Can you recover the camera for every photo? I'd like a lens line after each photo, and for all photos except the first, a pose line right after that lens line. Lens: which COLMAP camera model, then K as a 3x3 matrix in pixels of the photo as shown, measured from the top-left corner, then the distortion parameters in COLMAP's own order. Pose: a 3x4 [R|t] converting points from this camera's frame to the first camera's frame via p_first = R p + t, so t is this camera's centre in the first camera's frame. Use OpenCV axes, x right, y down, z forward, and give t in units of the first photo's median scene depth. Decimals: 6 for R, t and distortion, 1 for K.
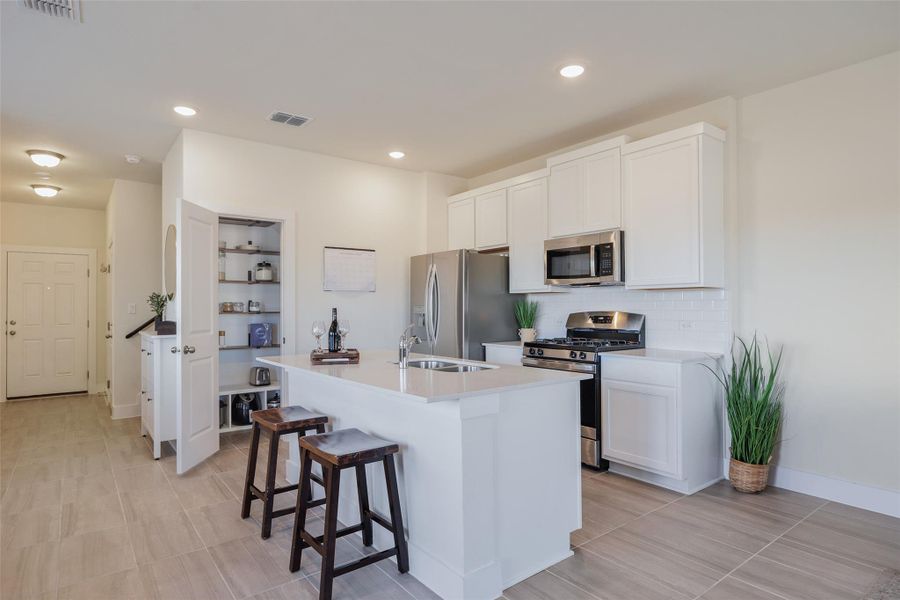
lens RADIAL K [[471.6, 0, 445.4], [0, 471.6, 301.2], [0, 0, 1]] dist [-0.007401, 0.000425]
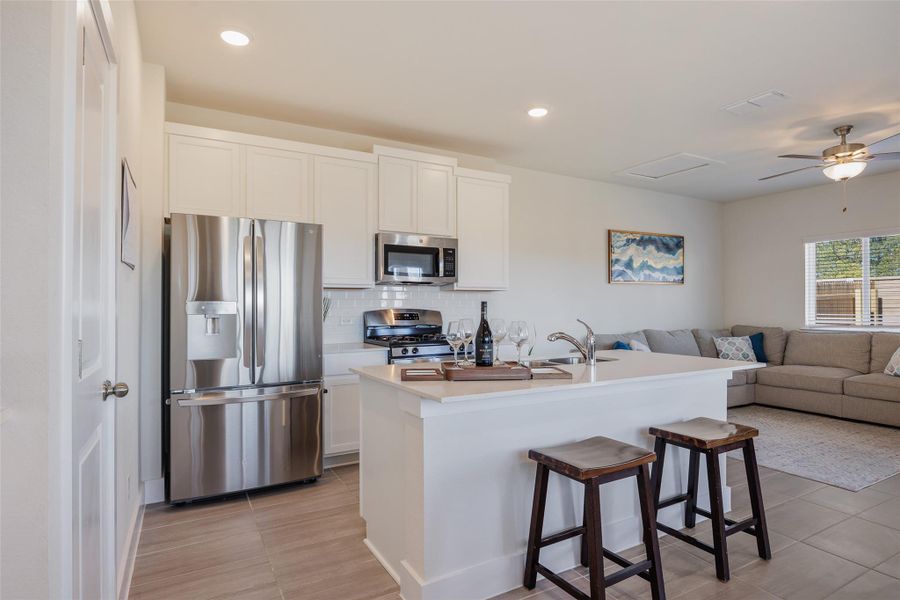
lens RADIAL K [[471.6, 0, 446.8], [0, 471.6, 300.2], [0, 0, 1]] dist [-0.007401, 0.000425]
pose [[0.177146, 0.017398, 0.984031, -0.762365], [-0.015794, 0.999765, -0.014833, 0.019312], [-0.984058, -0.012914, 0.177379, 0.786941]]
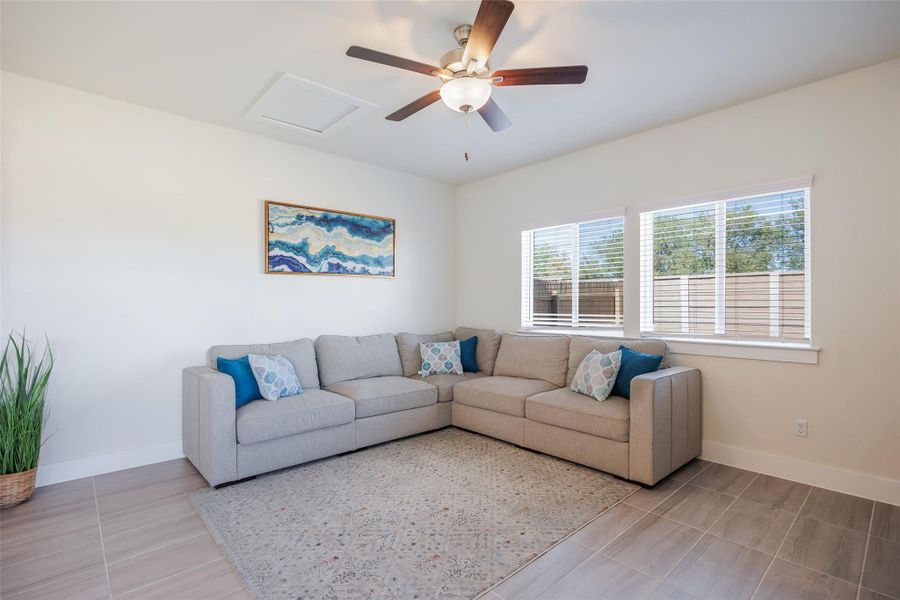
lens RADIAL K [[425.0, 0, 449.9], [0, 425.0, 302.6], [0, 0, 1]] dist [0.004509, 0.000746]
pose [[-0.056907, 0.011326, 0.998315, -0.246202], [-0.014045, 0.999828, -0.012144, 0.009603], [-0.998281, -0.014712, -0.056738, 0.207199]]
